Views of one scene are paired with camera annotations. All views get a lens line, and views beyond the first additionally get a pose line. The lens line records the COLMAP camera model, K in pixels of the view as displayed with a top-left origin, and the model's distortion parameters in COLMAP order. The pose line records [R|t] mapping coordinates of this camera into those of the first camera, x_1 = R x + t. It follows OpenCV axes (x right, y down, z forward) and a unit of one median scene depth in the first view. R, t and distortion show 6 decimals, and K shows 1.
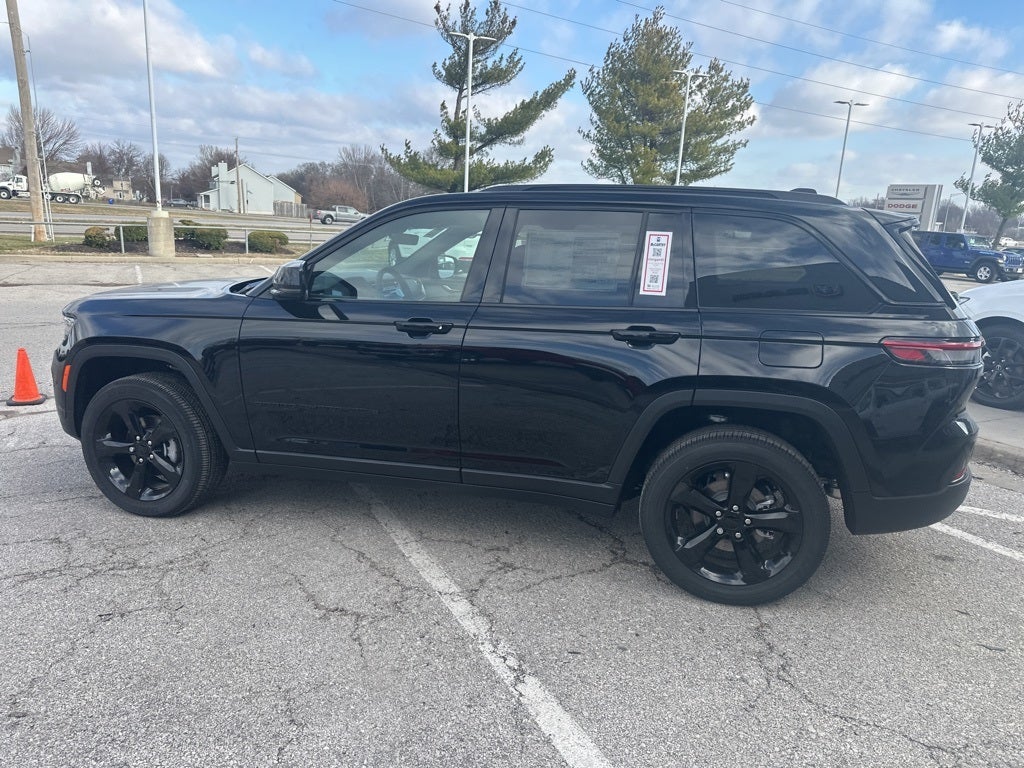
lens RADIAL K [[719.9, 0, 505.5], [0, 719.9, 390.6], [0, 0, 1]] dist [0.034117, -0.040390]
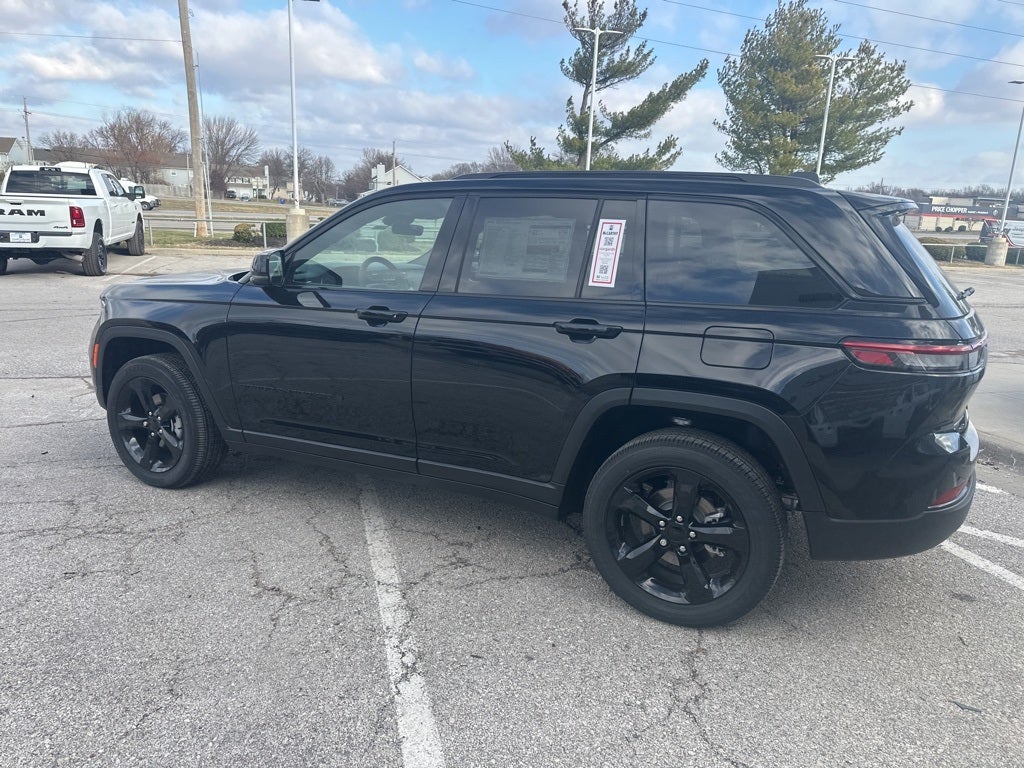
lens RADIAL K [[719.9, 0, 504.5], [0, 719.9, 378.9], [0, 0, 1]] dist [0.034117, -0.040390]
pose [[0.980262, 0.038782, -0.193864, 0.244131], [-0.040954, 0.999135, -0.007211, 0.000190], [0.193417, 0.015008, 0.981002, 0.049582]]
